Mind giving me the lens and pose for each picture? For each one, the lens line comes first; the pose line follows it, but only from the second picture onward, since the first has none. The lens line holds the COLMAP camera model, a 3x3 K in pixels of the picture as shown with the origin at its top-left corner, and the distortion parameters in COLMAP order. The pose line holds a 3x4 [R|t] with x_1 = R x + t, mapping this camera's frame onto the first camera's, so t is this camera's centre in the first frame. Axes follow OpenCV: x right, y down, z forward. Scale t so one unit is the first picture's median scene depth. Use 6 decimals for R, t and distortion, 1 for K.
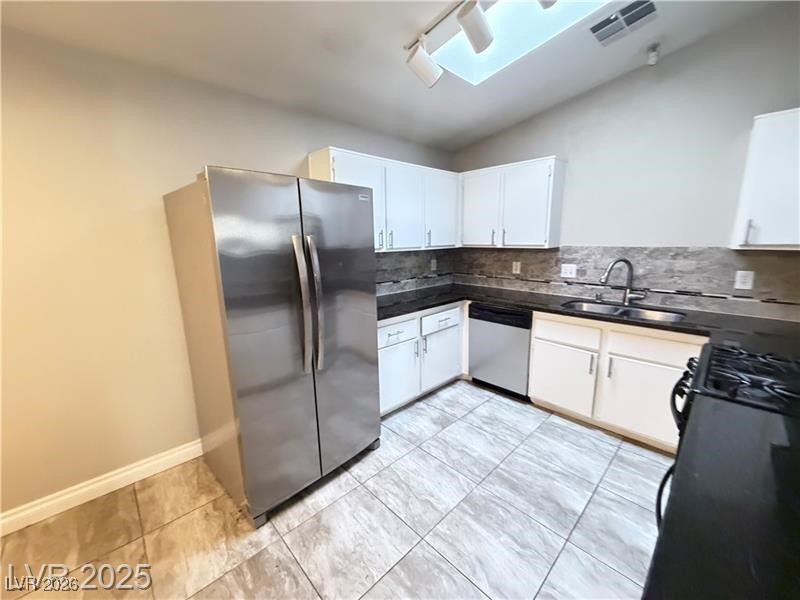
lens RADIAL K [[317.9, 0, 399.6], [0, 317.9, 299.9], [0, 0, 1]] dist [0.000725, -0.000565]
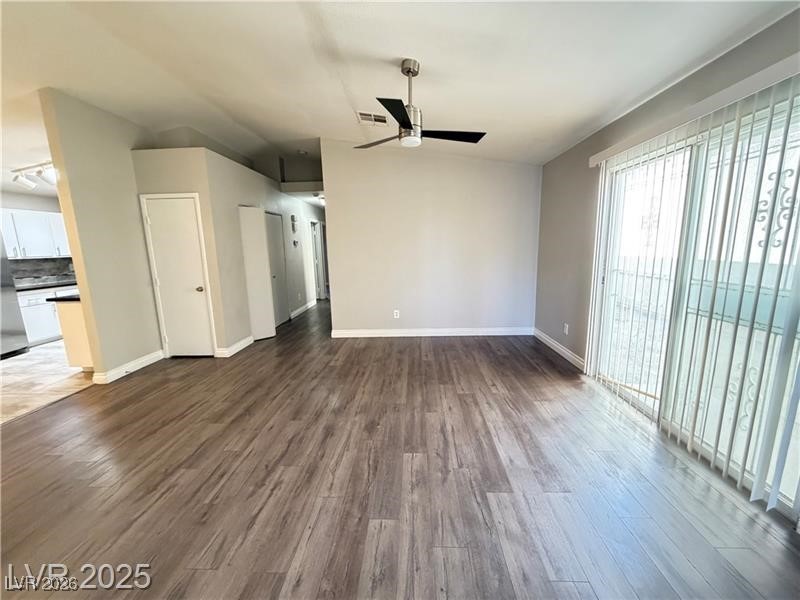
lens RADIAL K [[317.9, 0, 399.1], [0, 317.9, 301.4], [0, 0, 1]] dist [0.000725, -0.000565]
pose [[0.724284, -0.127339, 0.677642, 0.298640], [0.149846, 0.988379, 0.025571, 0.422085], [-0.673023, 0.083022, 0.734948, -2.040652]]
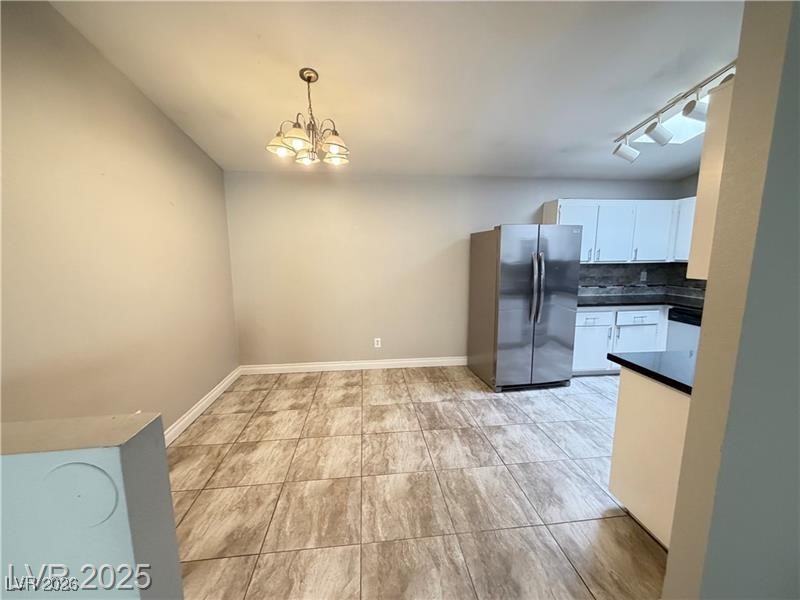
lens RADIAL K [[317.9, 0, 397.7], [0, 317.9, 300.8], [0, 0, 1]] dist [0.000725, -0.000565]
pose [[0.792309, 0.097587, -0.602265, 0.157224], [-0.121118, 0.992637, 0.001505, 0.136040], [0.597977, 0.071753, 0.798295, -0.744677]]
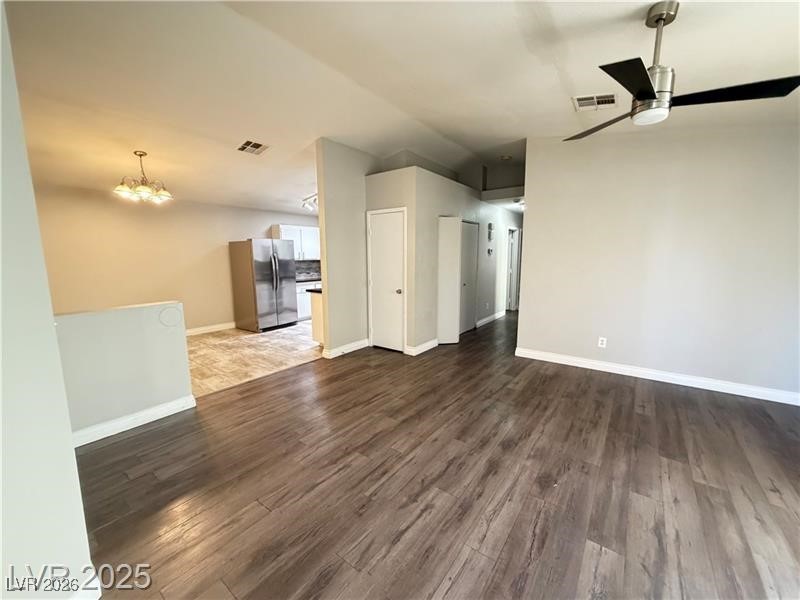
lens RADIAL K [[317.9, 0, 398.9], [0, 317.9, 301.2], [0, 0, 1]] dist [0.000725, -0.000565]
pose [[0.987040, -0.018066, 0.159457, 0.377484], [0.026579, 0.998323, -0.051421, 0.399109], [-0.158260, 0.054993, 0.985865, -1.973640]]
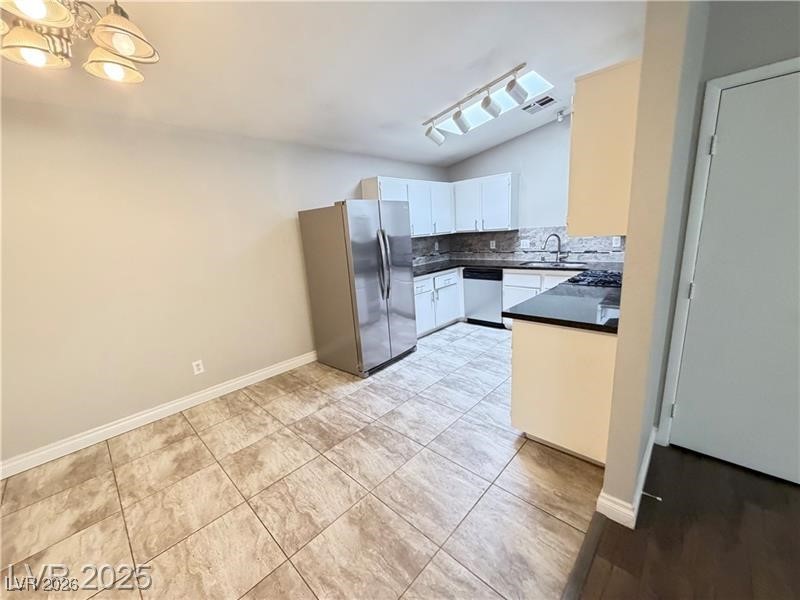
lens RADIAL K [[317.9, 0, 398.7], [0, 317.9, 301.3], [0, 0, 1]] dist [0.000725, -0.000565]
pose [[0.997767, -0.059396, 0.030559, -0.186513], [0.058558, 0.997901, 0.027633, 0.133872], [-0.032136, -0.025781, 0.999151, -0.670021]]
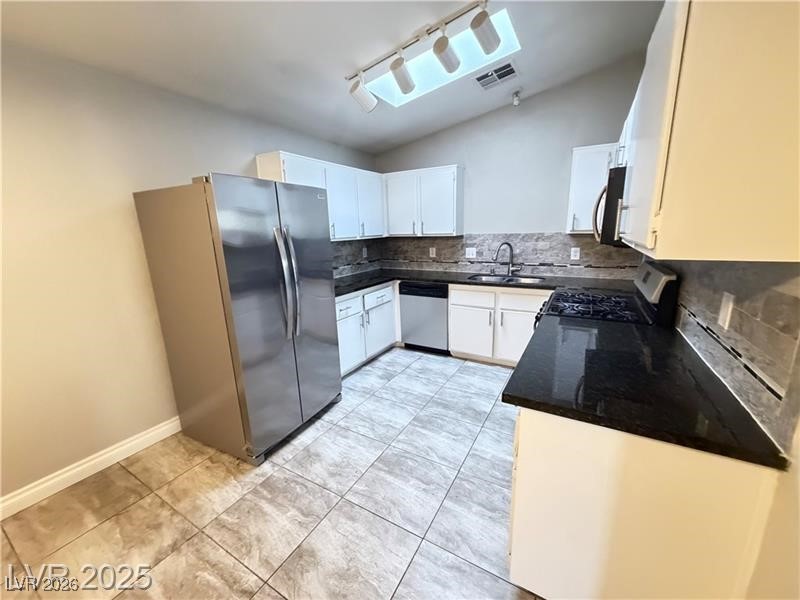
lens RADIAL K [[317.9, 0, 399.5], [0, 317.9, 300.4], [0, 0, 1]] dist [0.000725, -0.000565]
pose [[0.961291, -0.072736, 0.265763, -0.138237], [0.065824, 0.997223, 0.034833, 0.046831], [-0.267559, -0.015991, 0.963409, -0.226593]]
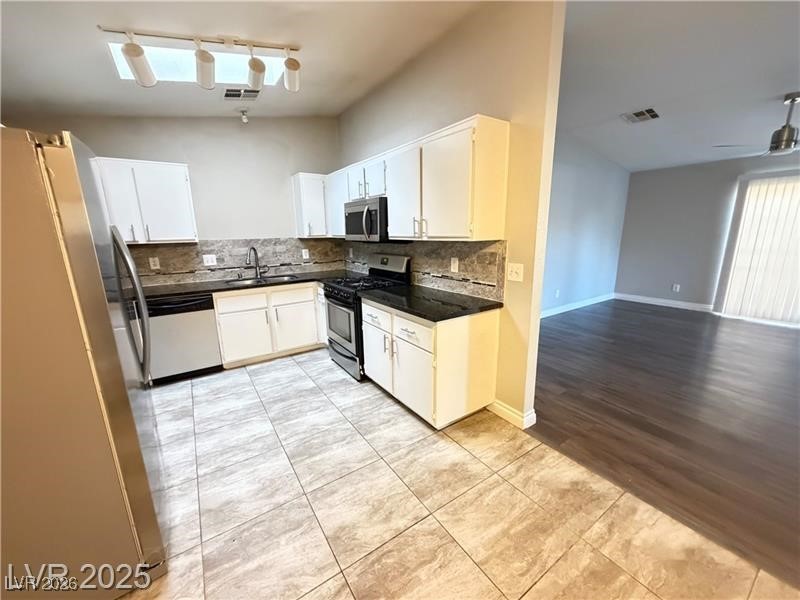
lens RADIAL K [[317.9, 0, 398.0], [0, 317.9, 301.2], [0, 0, 1]] dist [0.000725, -0.000565]
pose [[0.175131, -0.205816, 0.962792, -0.690103], [0.203030, 0.964437, 0.169237, 0.002270], [-0.963384, 0.165837, 0.210690, 0.073011]]
